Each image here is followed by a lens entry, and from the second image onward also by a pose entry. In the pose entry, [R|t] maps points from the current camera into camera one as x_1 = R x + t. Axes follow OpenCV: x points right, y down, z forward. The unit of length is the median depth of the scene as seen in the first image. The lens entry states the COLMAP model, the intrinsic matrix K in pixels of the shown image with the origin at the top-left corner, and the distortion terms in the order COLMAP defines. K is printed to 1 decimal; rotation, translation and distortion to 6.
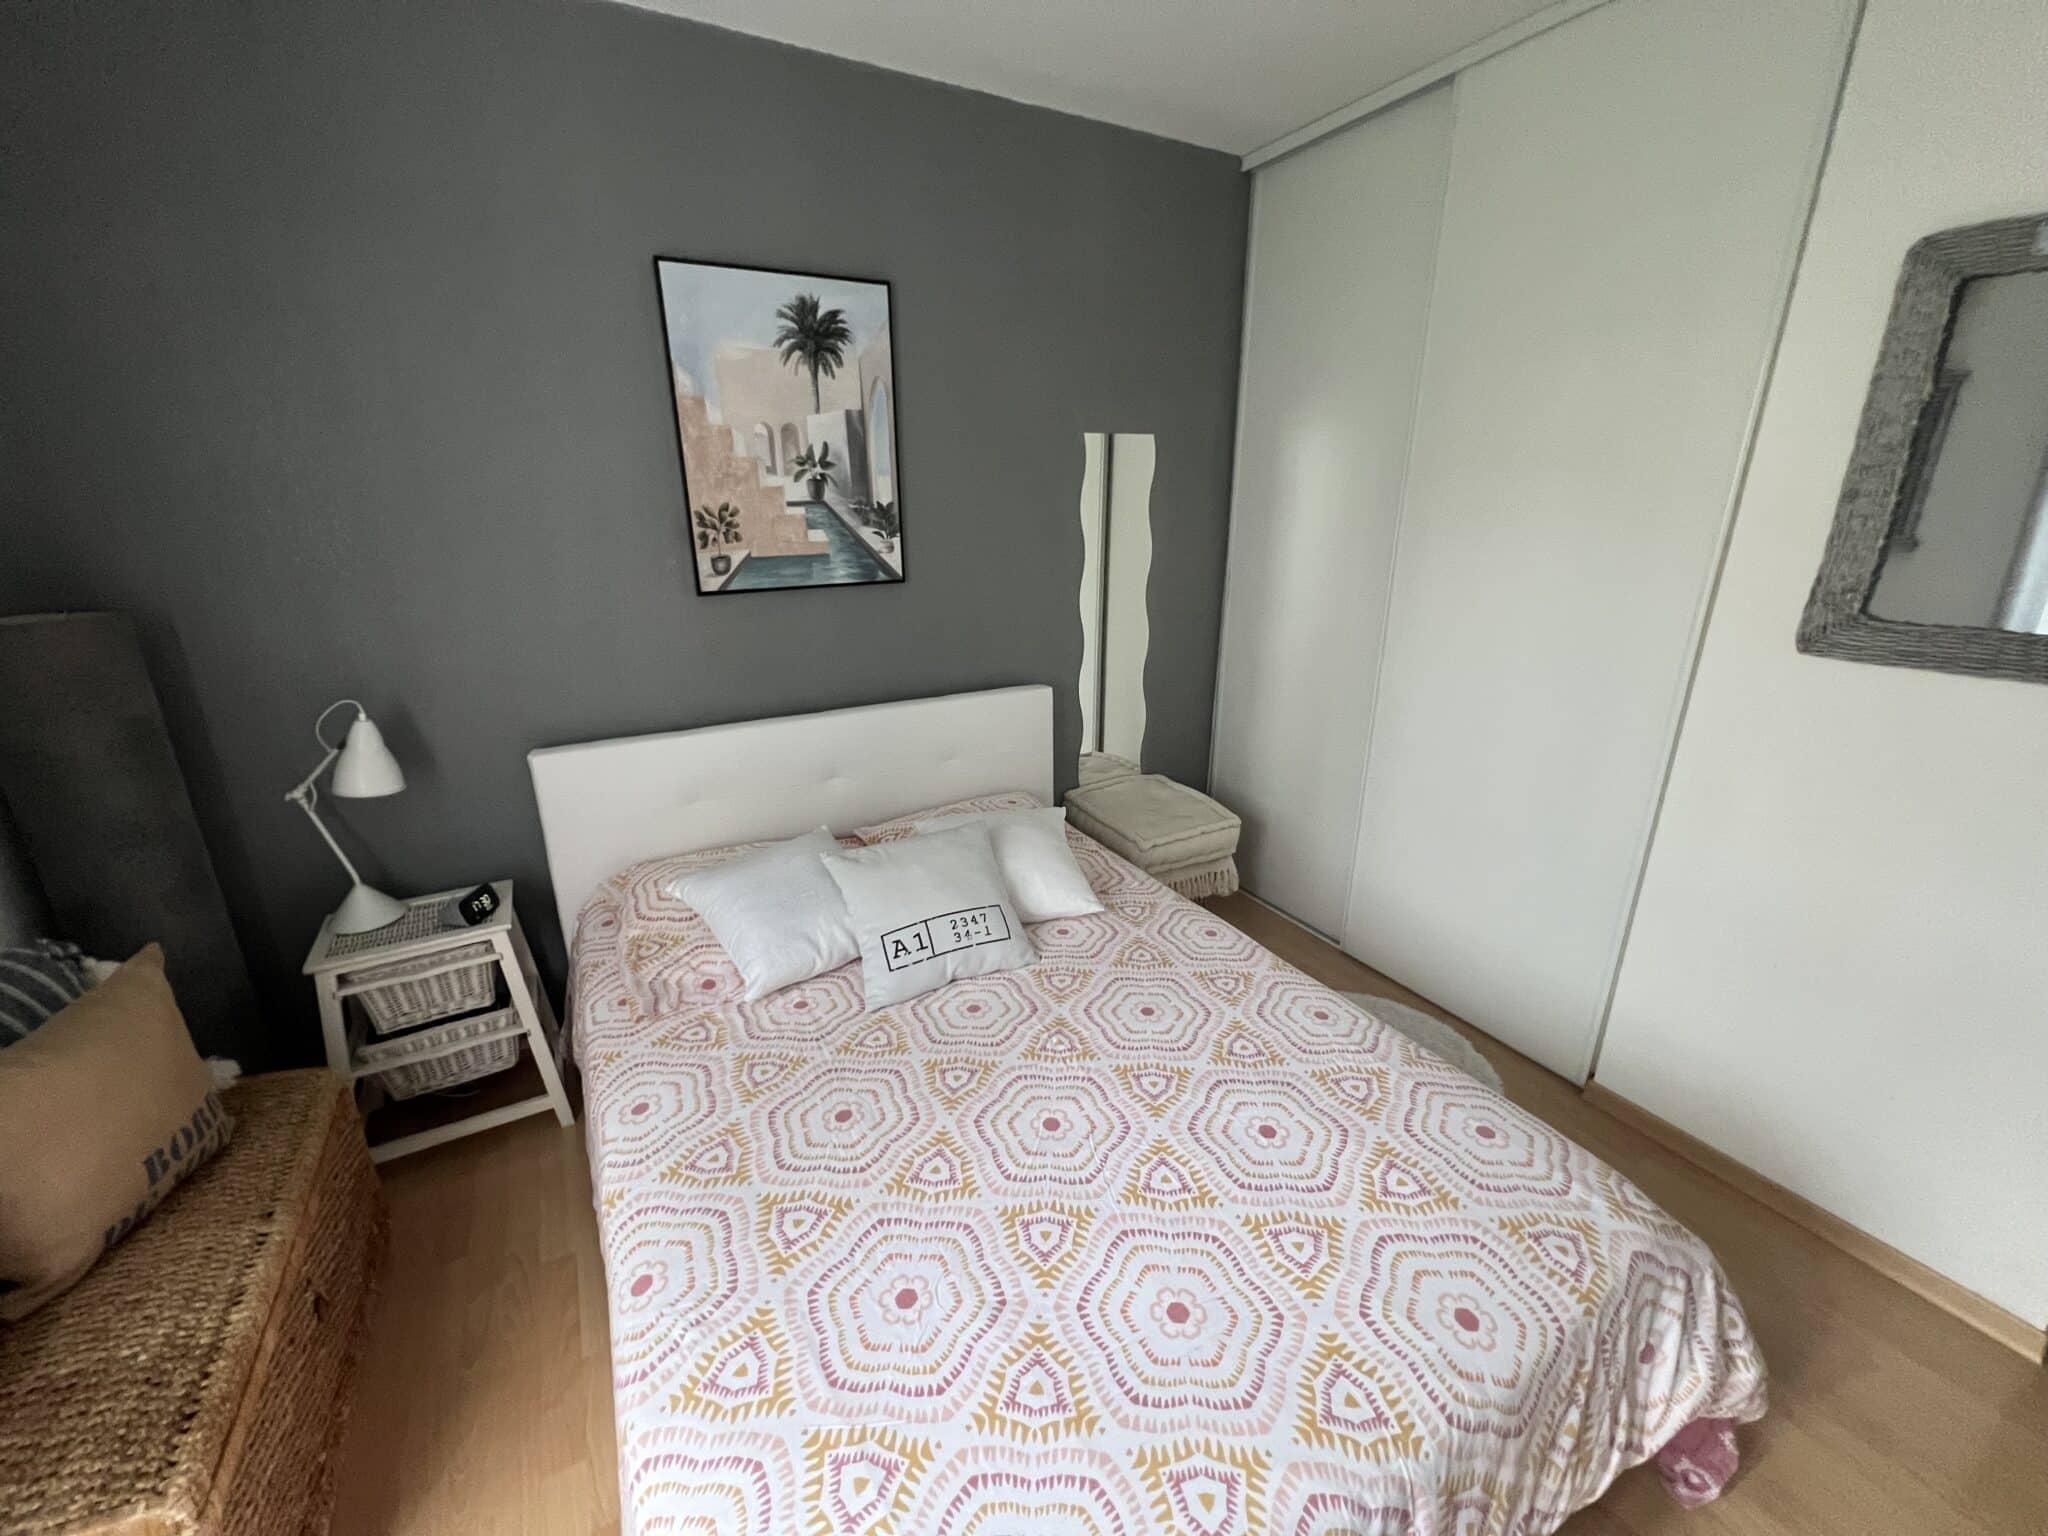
lens RADIAL K [[818.1, 0, 1016.4], [0, 818.1, 762.4], [0, 0, 1]] dist [-0.001893, -0.000033]
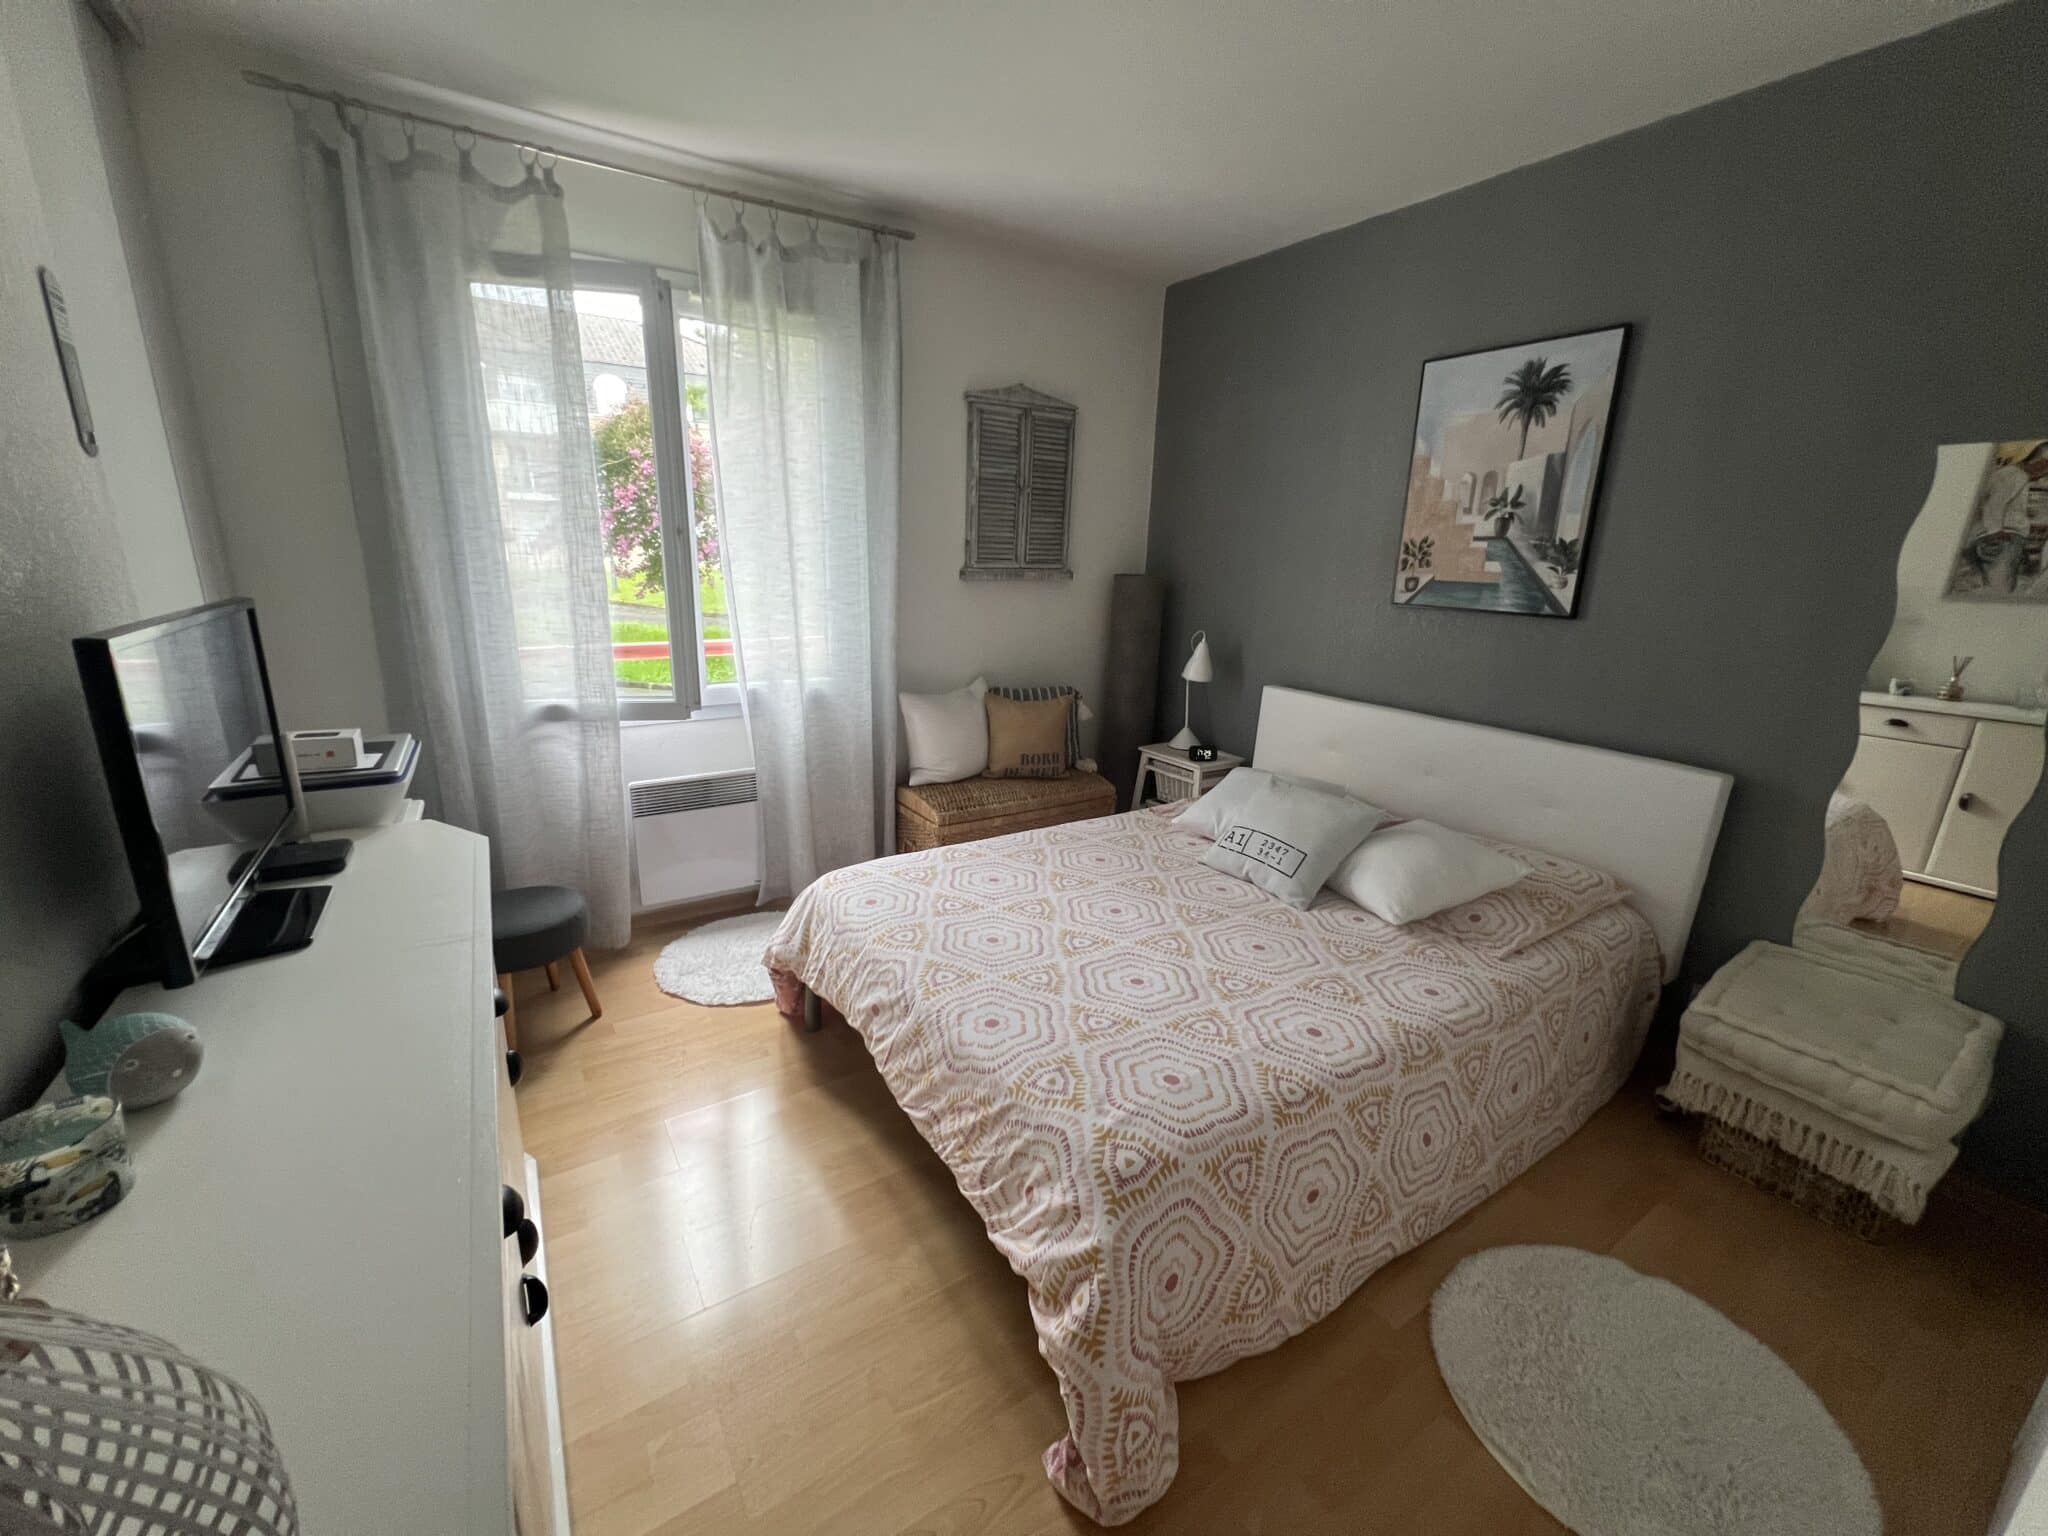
lens RADIAL K [[818.1, 0, 1016.4], [0, 818.1, 762.4], [0, 0, 1]] dist [-0.001893, -0.000033]
pose [[0.064763, 0.266637, -0.961619, 0.918166], [-0.333751, 0.913935, 0.230938, -0.074891], [0.940434, 0.305985, 0.148179, 0.310903]]
